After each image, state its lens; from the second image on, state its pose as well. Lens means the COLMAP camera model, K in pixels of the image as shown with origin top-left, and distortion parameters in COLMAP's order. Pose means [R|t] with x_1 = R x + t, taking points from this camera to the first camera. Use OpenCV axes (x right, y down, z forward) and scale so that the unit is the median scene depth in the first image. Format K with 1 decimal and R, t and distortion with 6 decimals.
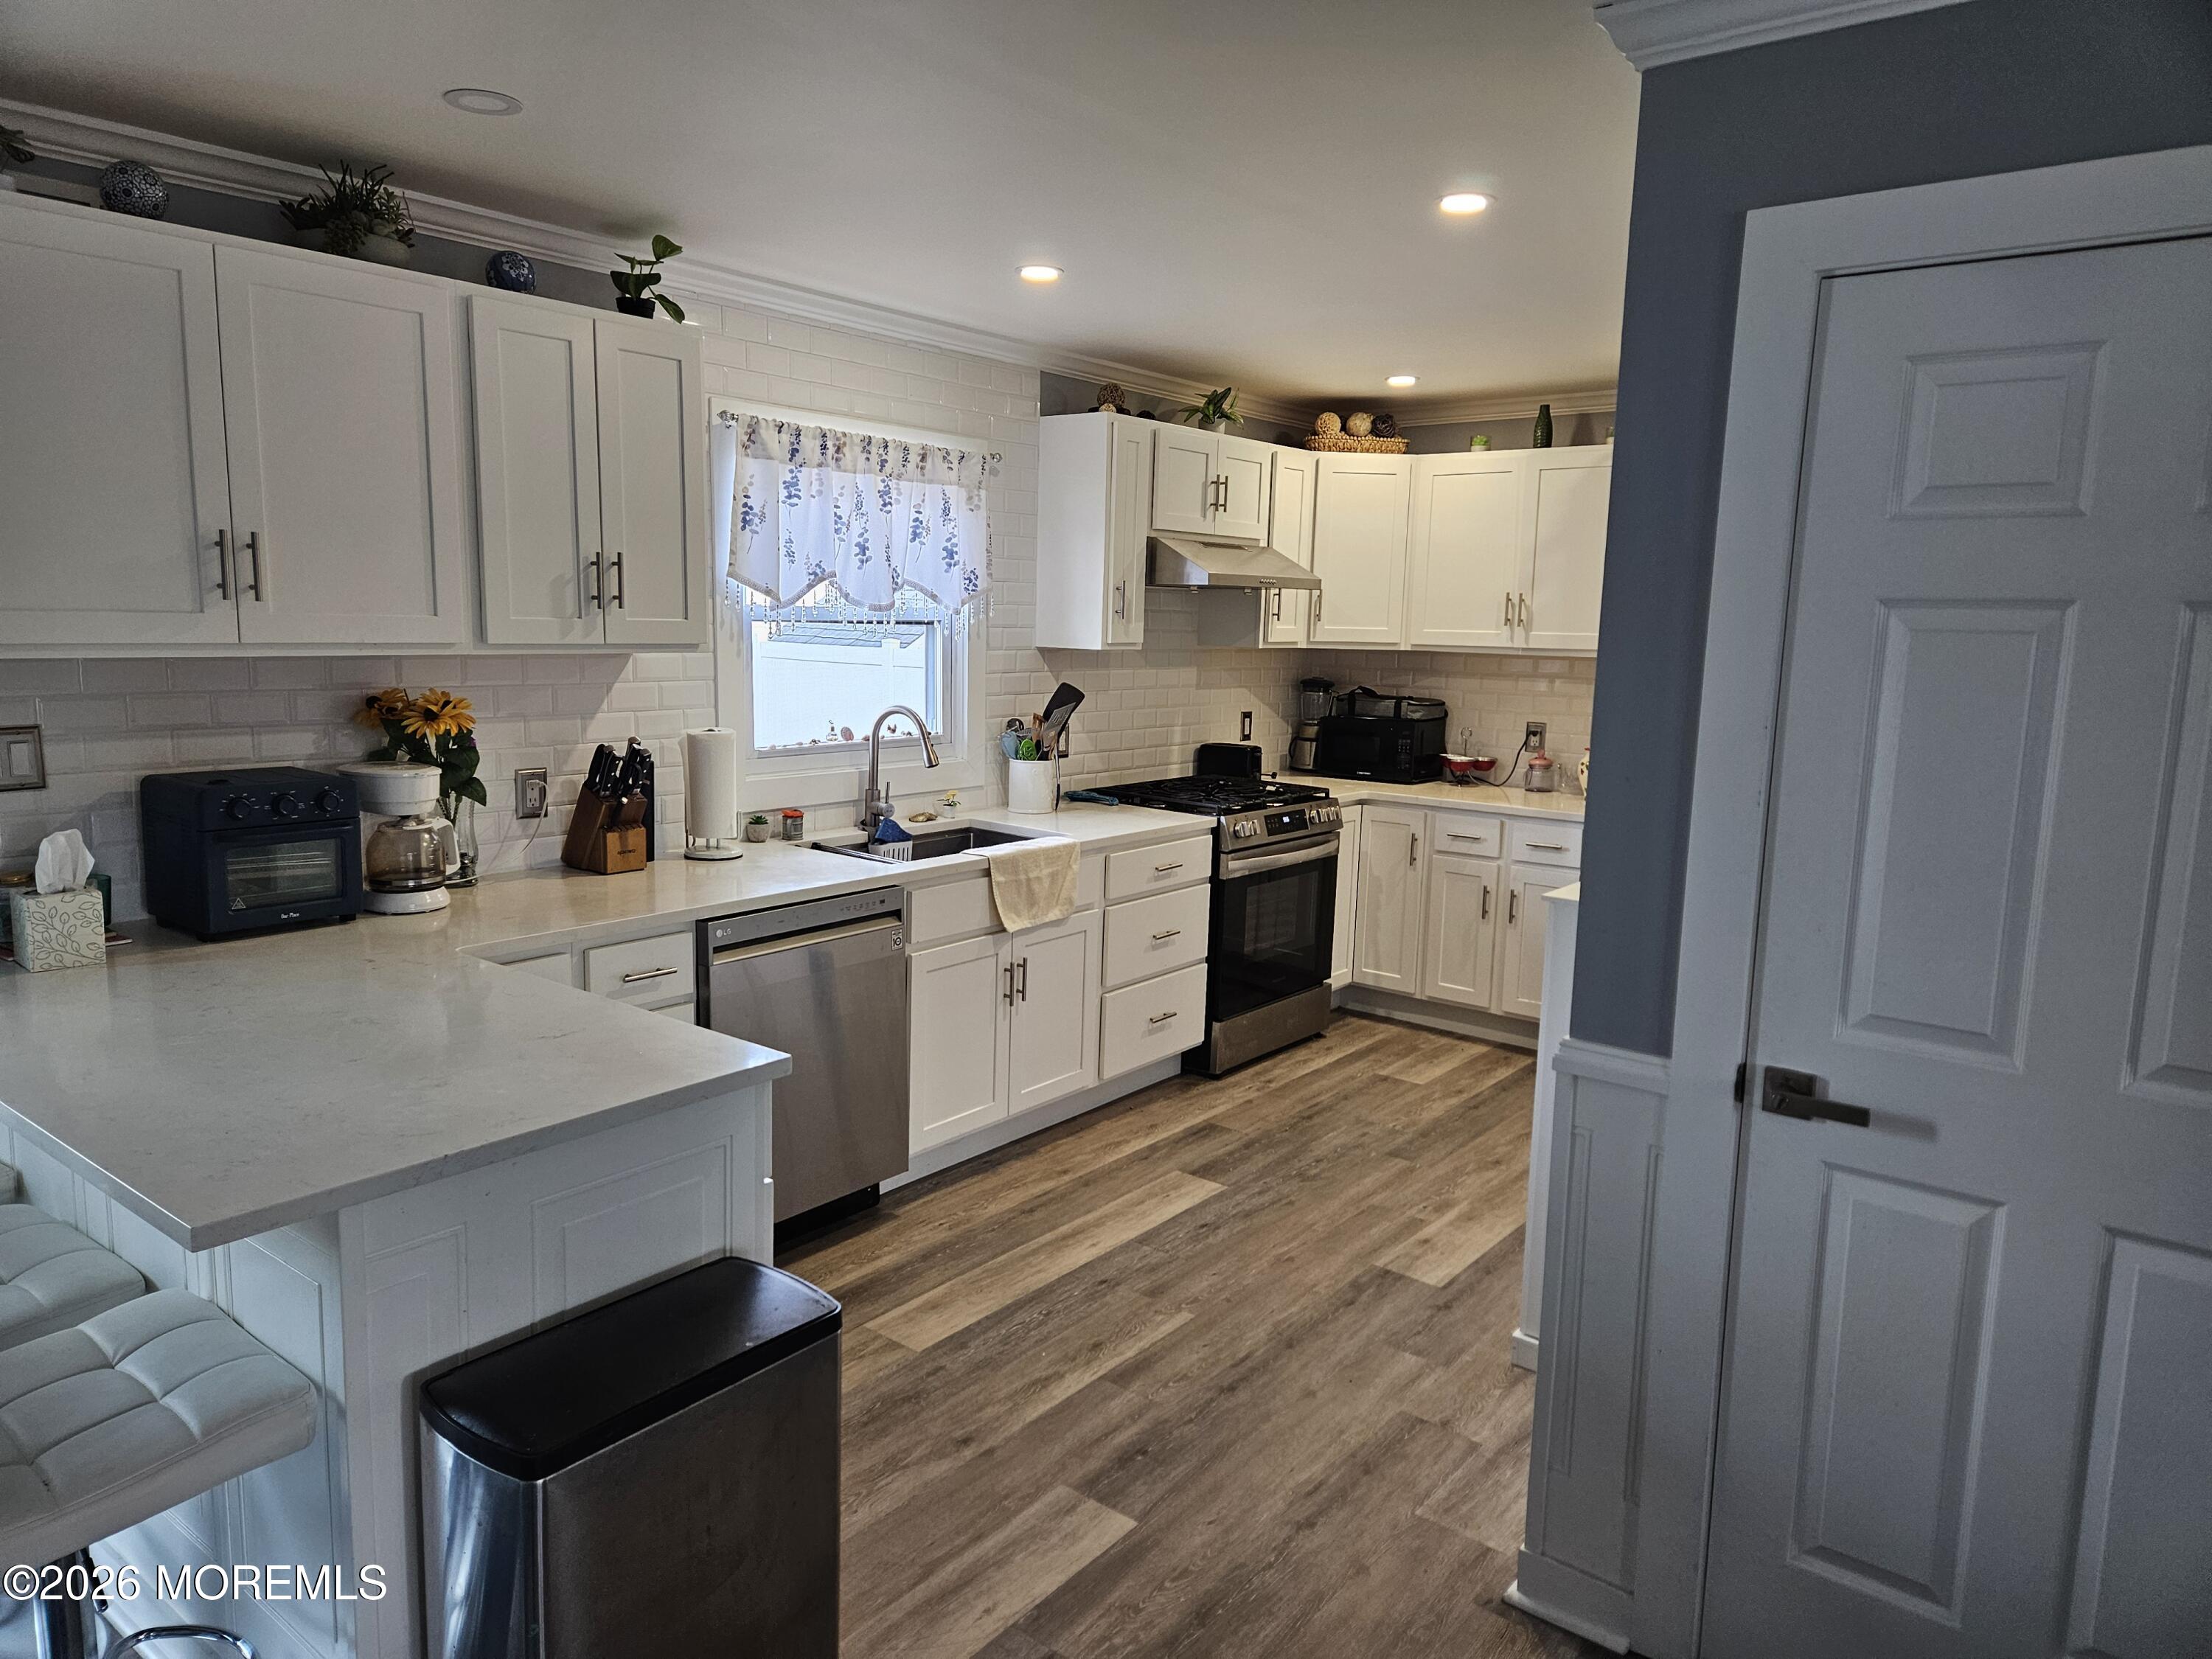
lens RADIAL K [[1467.5, 0, 1111.6], [0, 1467.5, 822.0], [0, 0, 1]] dist [0.098325, -0.078920]
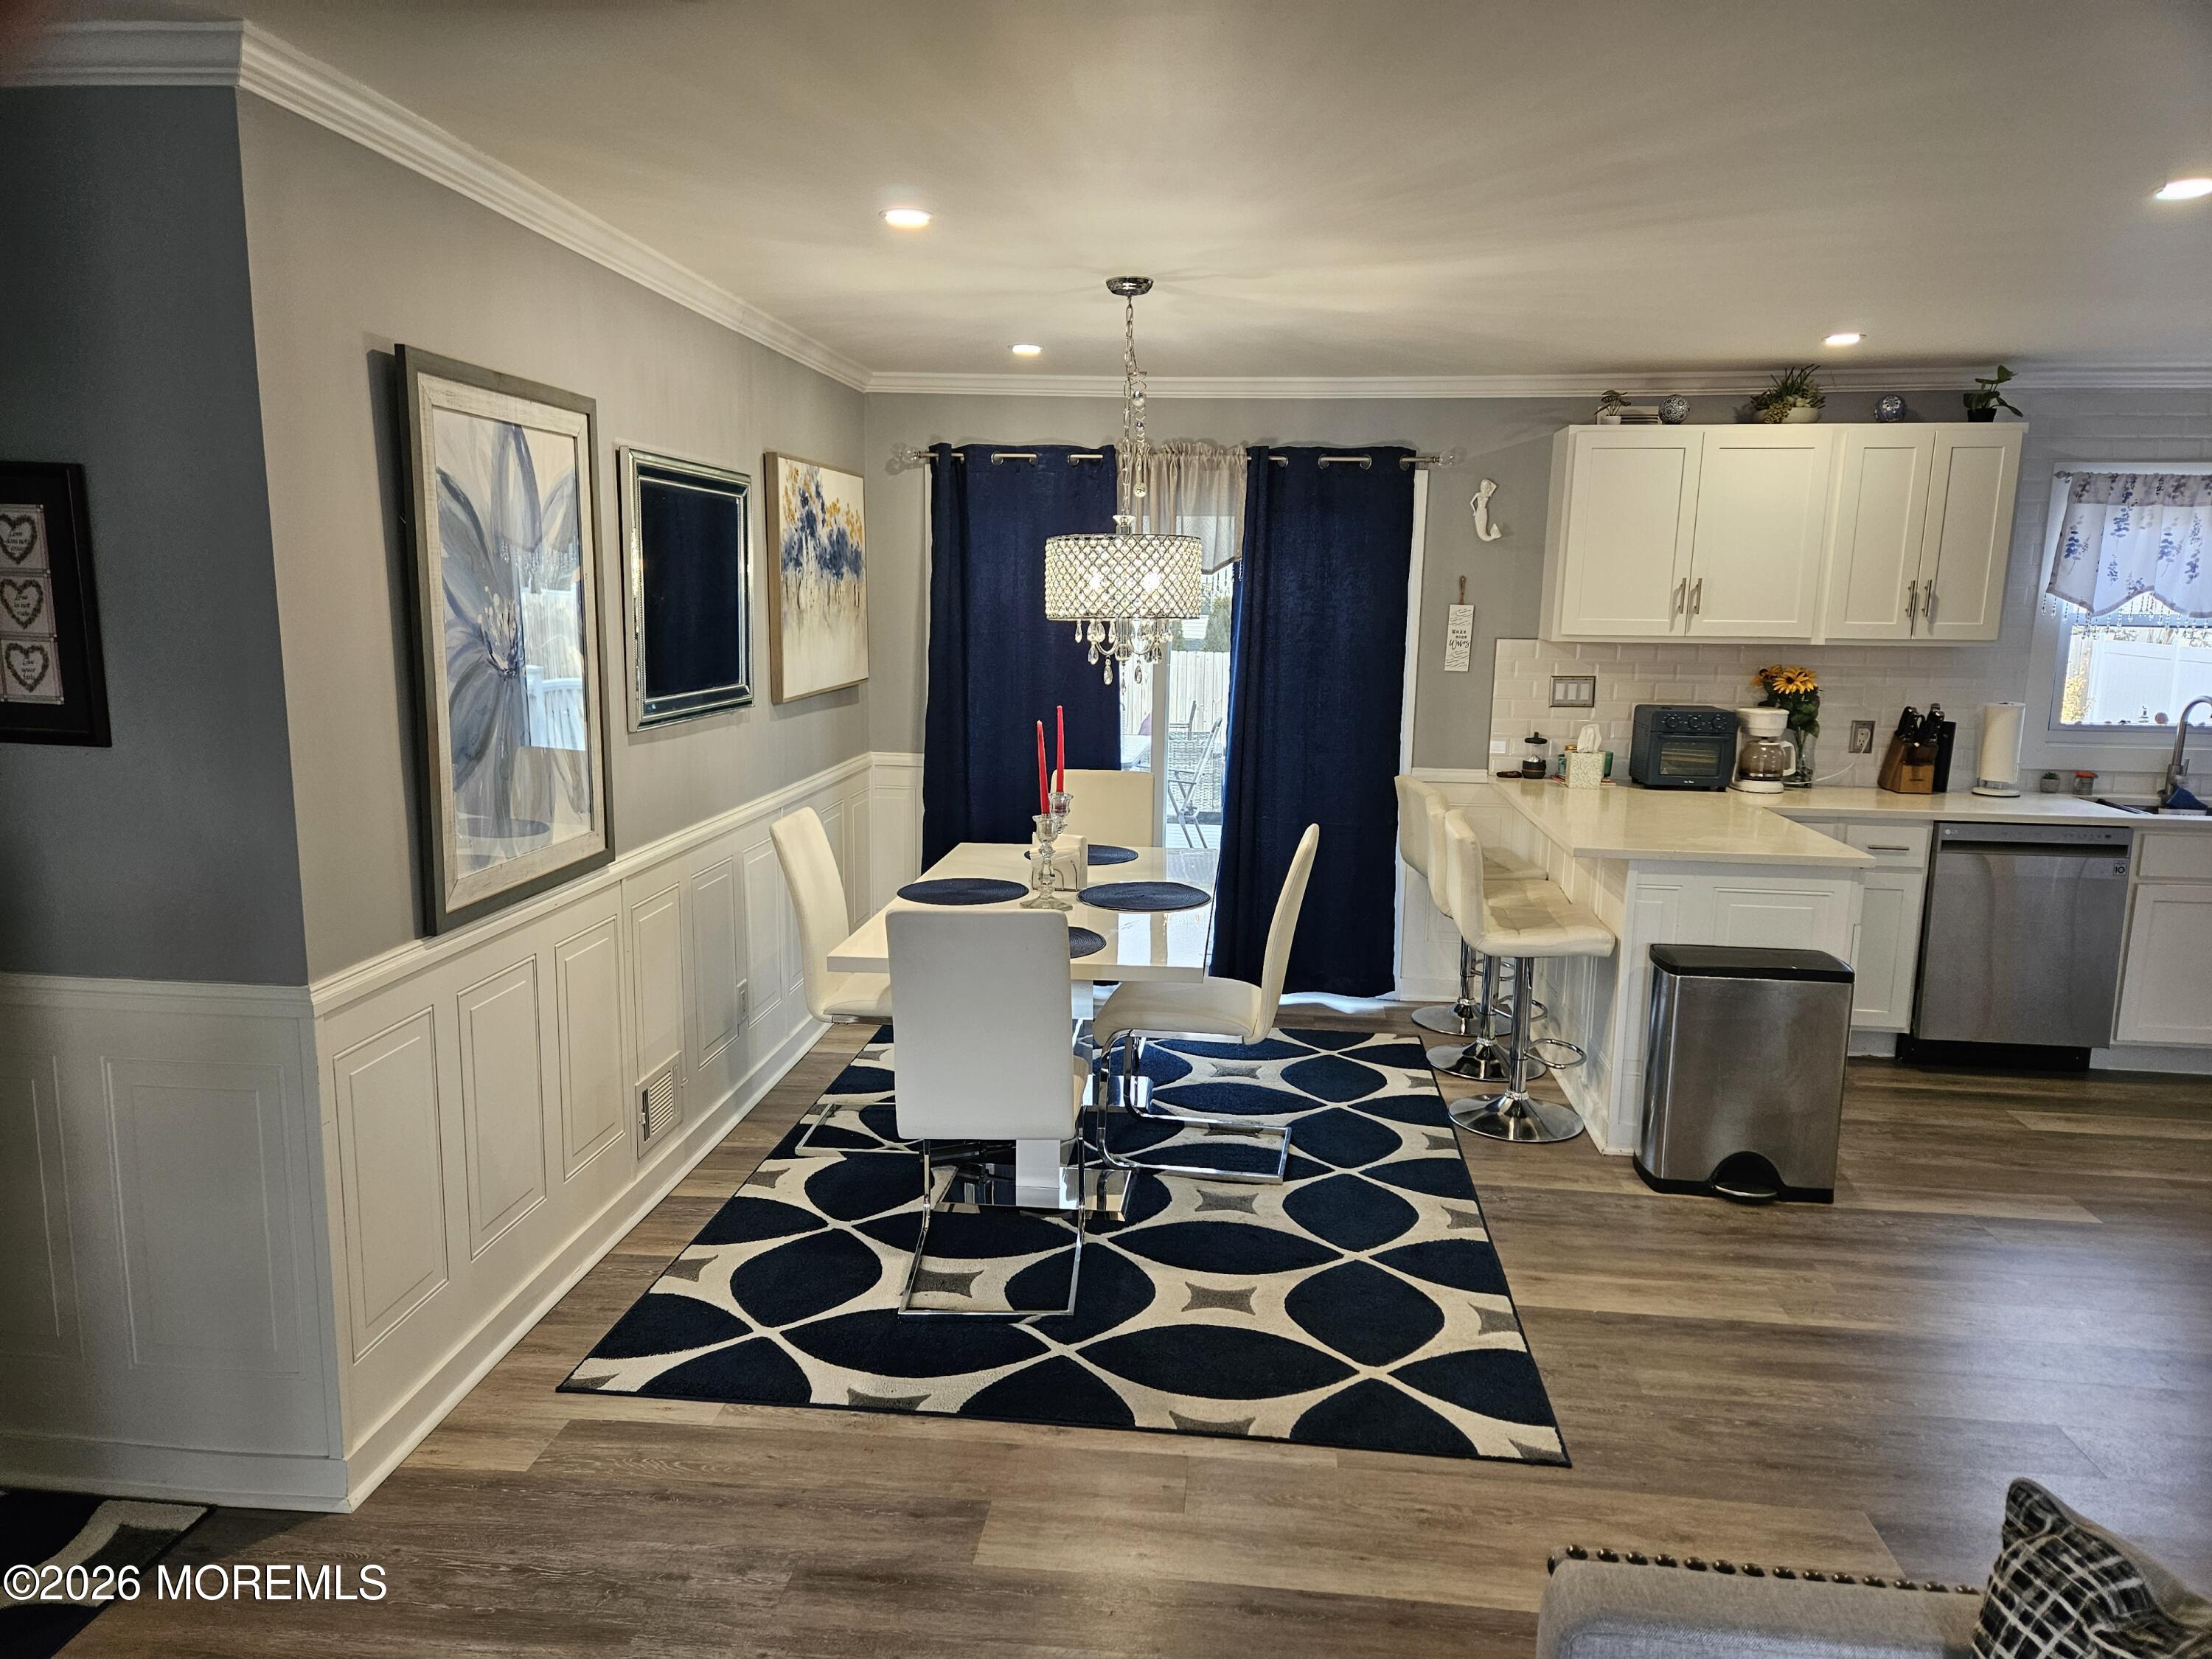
lens RADIAL K [[1489.7, 0, 1118.5], [0, 1489.7, 850.9], [0, 0, 1]] dist [0.097540, -0.086726]
pose [[0.536395, 0.126638, -0.834412, 0.516422], [-0.124007, 0.989774, 0.070501, 0.080884], [0.834807, 0.065657, 0.546614, -0.493138]]
